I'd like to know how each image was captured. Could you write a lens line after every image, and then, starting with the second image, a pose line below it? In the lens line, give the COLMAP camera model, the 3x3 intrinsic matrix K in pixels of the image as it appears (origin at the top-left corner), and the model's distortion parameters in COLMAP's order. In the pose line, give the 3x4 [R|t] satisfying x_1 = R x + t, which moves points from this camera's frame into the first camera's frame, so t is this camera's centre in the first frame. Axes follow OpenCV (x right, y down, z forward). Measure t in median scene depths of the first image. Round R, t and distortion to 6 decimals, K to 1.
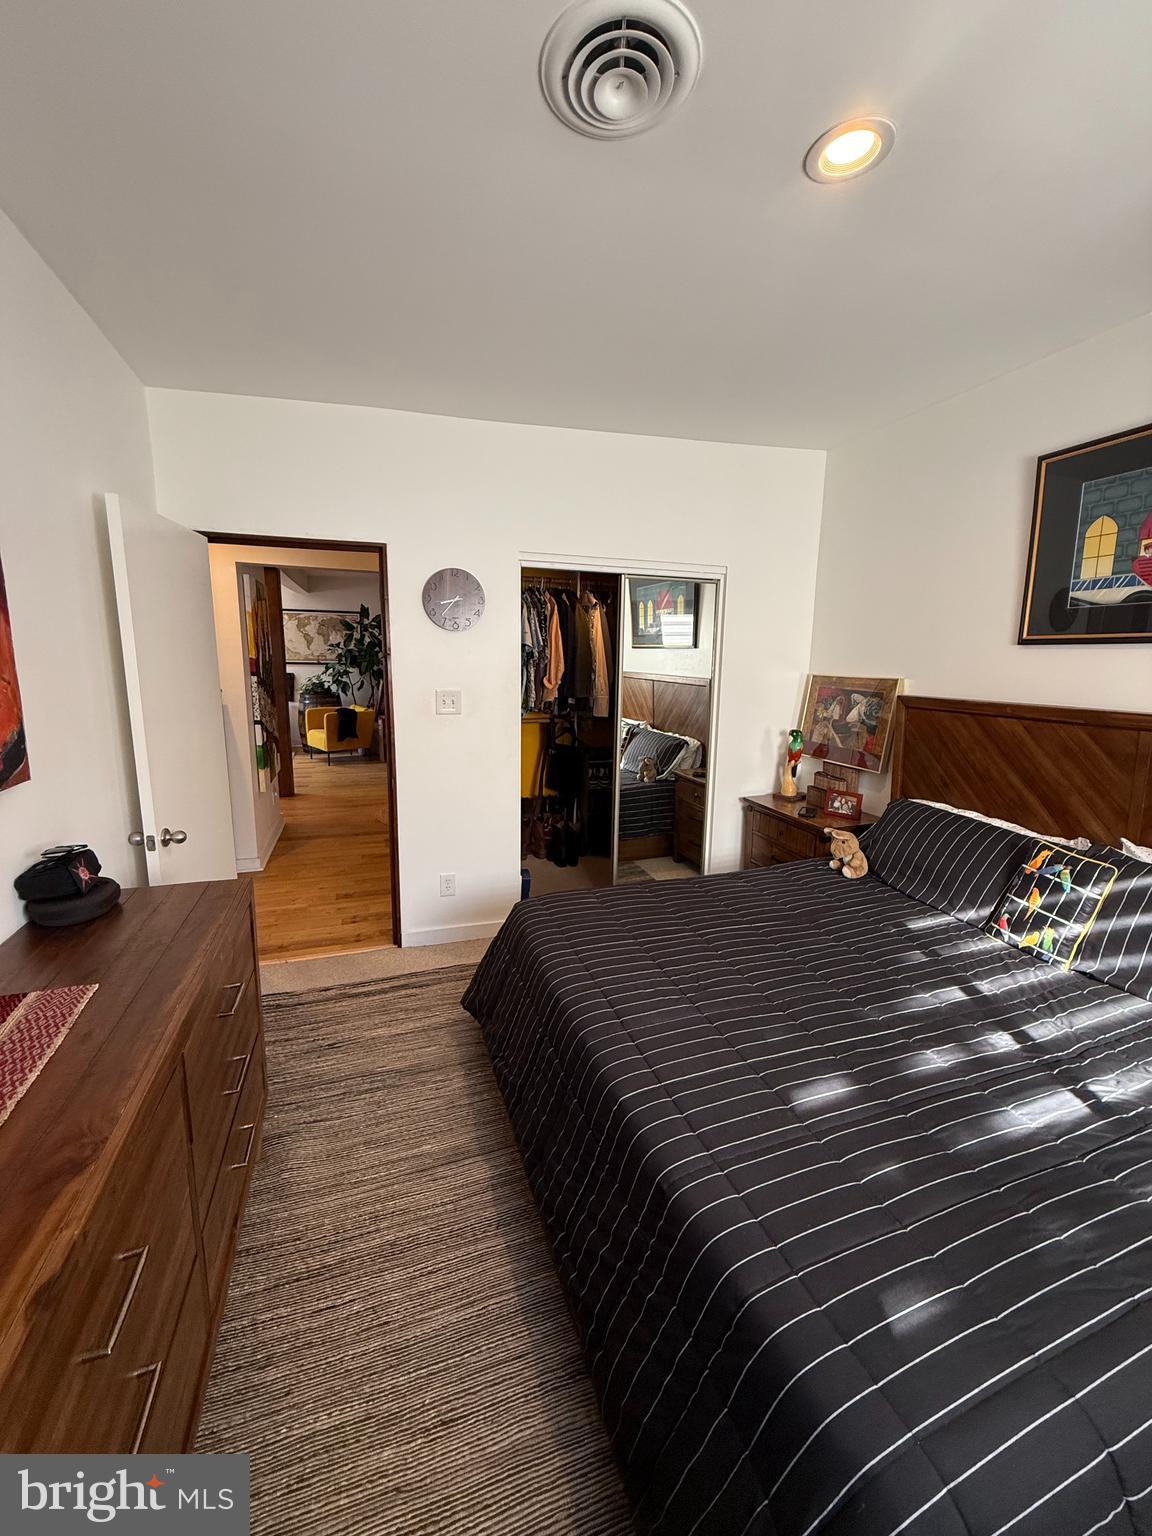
lens RADIAL K [[607.7, 0, 584.0], [0, 607.7, 765.4], [0, 0, 1]] dist [-0.001761, 0.001390]
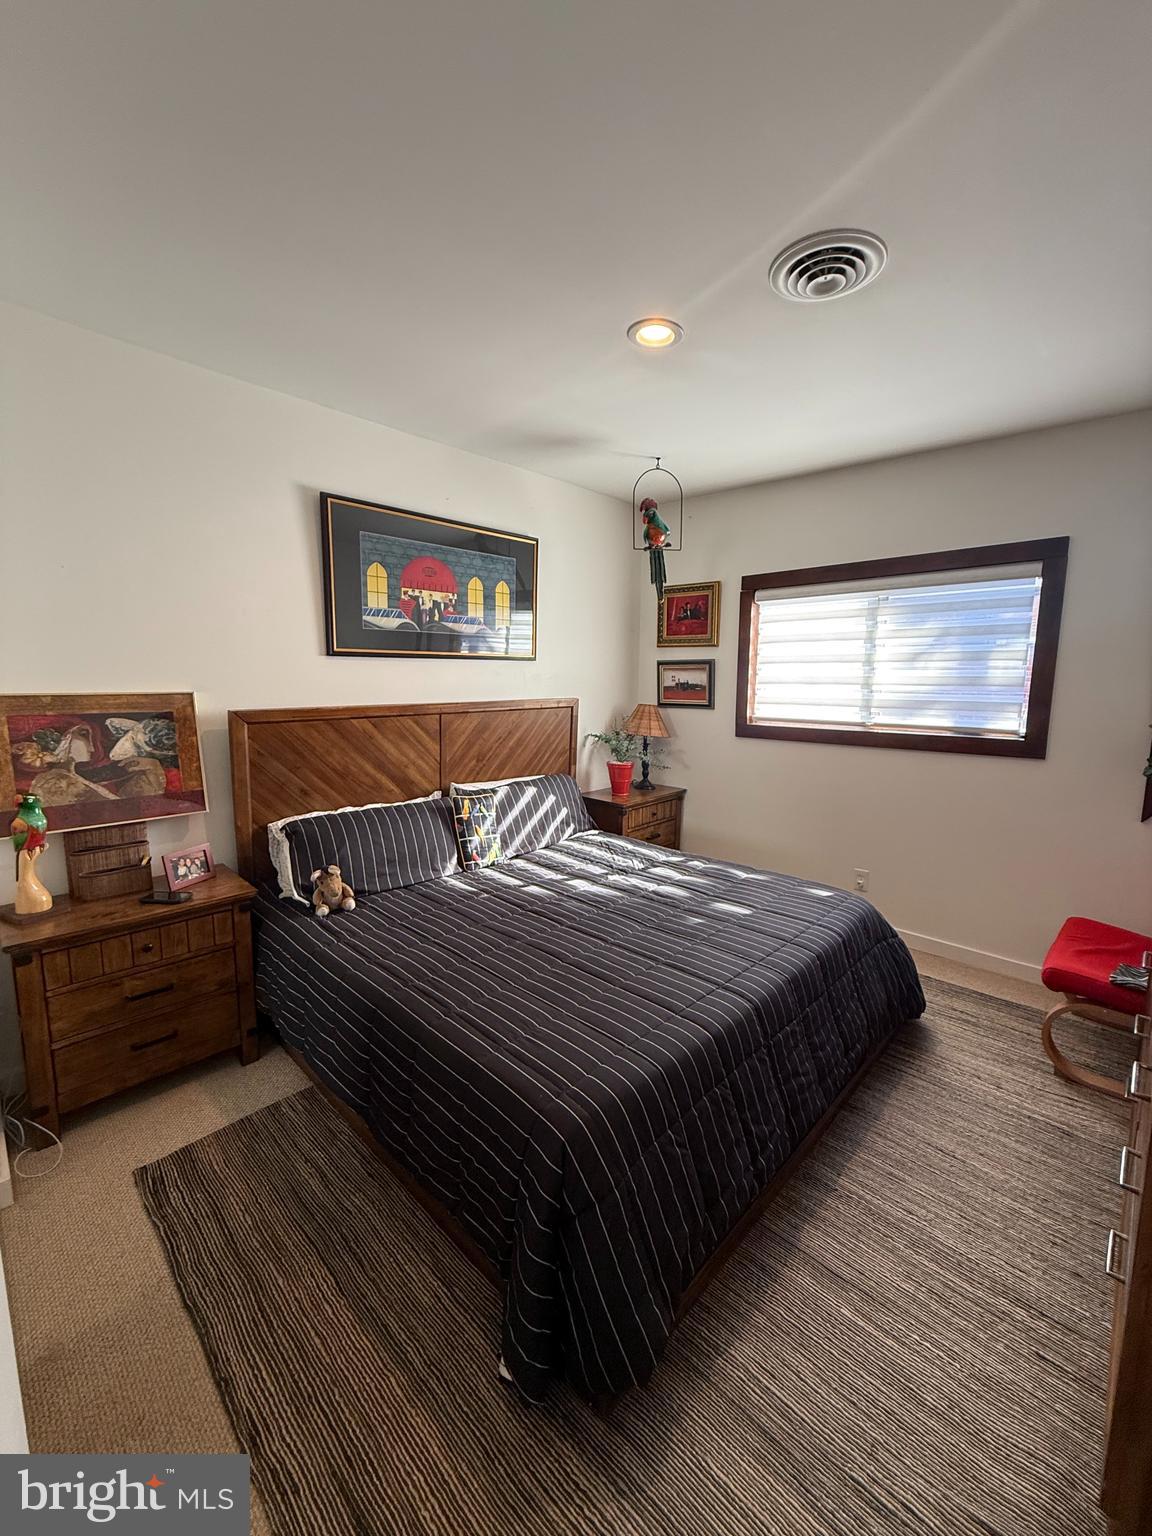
lens RADIAL K [[607.7, 0, 577.6], [0, 607.7, 760.3], [0, 0, 1]] dist [-0.001761, 0.001390]
pose [[-0.439239, -0.137908, 0.887722, -0.568621], [0.149661, 0.963106, 0.223670, -0.212407], [-0.885816, 0.231103, -0.402394, 1.189977]]
